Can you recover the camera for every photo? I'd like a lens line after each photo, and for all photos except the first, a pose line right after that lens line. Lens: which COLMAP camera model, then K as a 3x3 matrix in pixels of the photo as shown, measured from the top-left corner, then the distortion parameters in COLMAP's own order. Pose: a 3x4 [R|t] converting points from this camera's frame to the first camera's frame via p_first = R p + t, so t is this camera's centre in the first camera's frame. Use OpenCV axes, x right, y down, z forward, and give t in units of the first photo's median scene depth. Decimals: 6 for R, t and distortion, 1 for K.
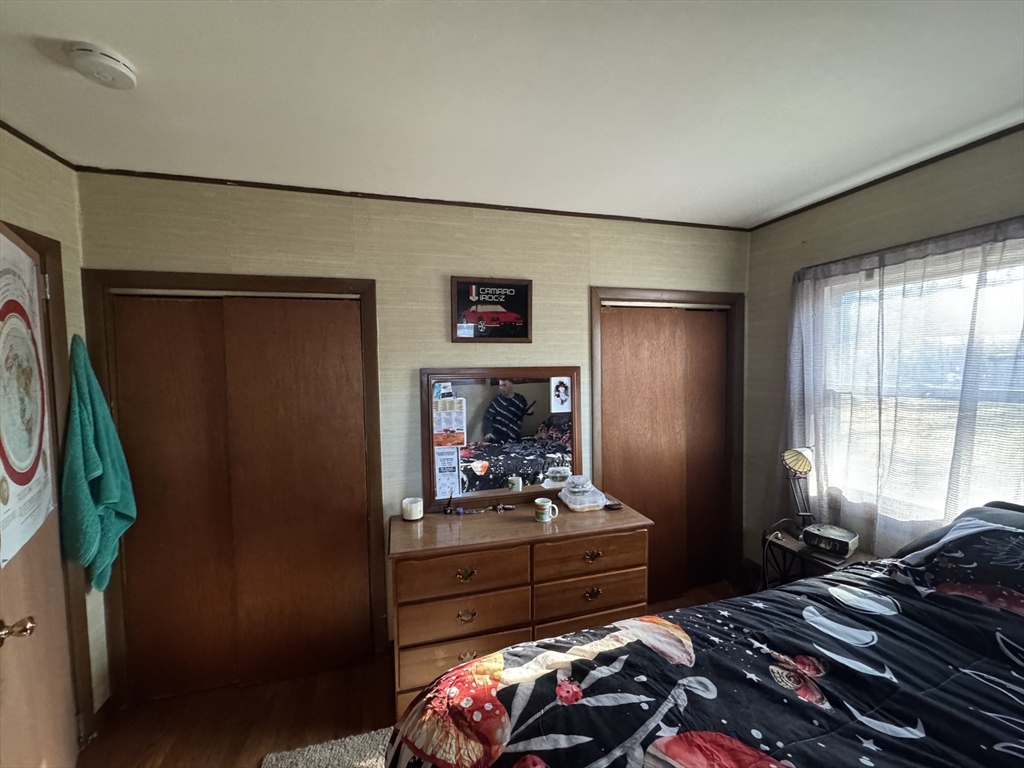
lens RADIAL K [[408.4, 0, 512.0], [0, 408.4, 384.0], [0, 0, 1]] dist [-0.001943, -0.000258]
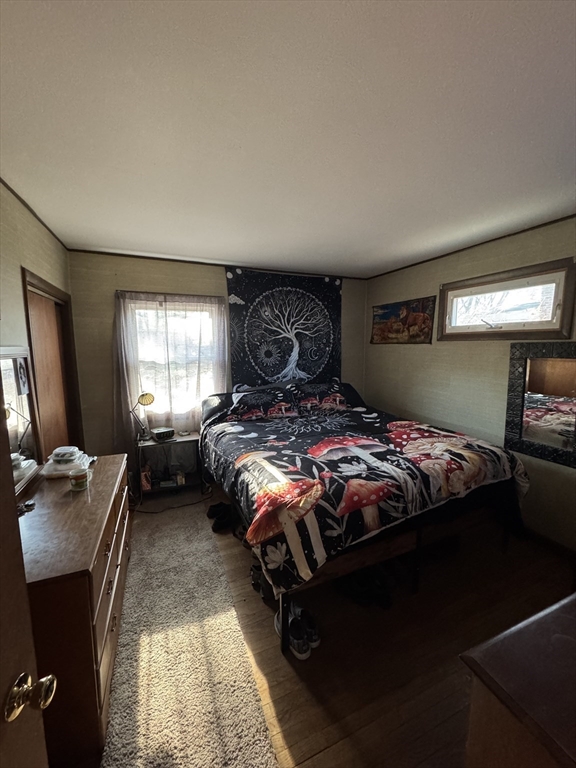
lens RADIAL K [[306.3, 0, 288.0], [0, 306.3, 384.0], [0, 0, 1]] dist [-0.001943, -0.000258]
pose [[-0.076794, -0.099465, 0.992073, -1.501076], [0.045280, 0.993637, 0.103126, 0.006417], [-0.996018, 0.052841, -0.071801, 0.978006]]
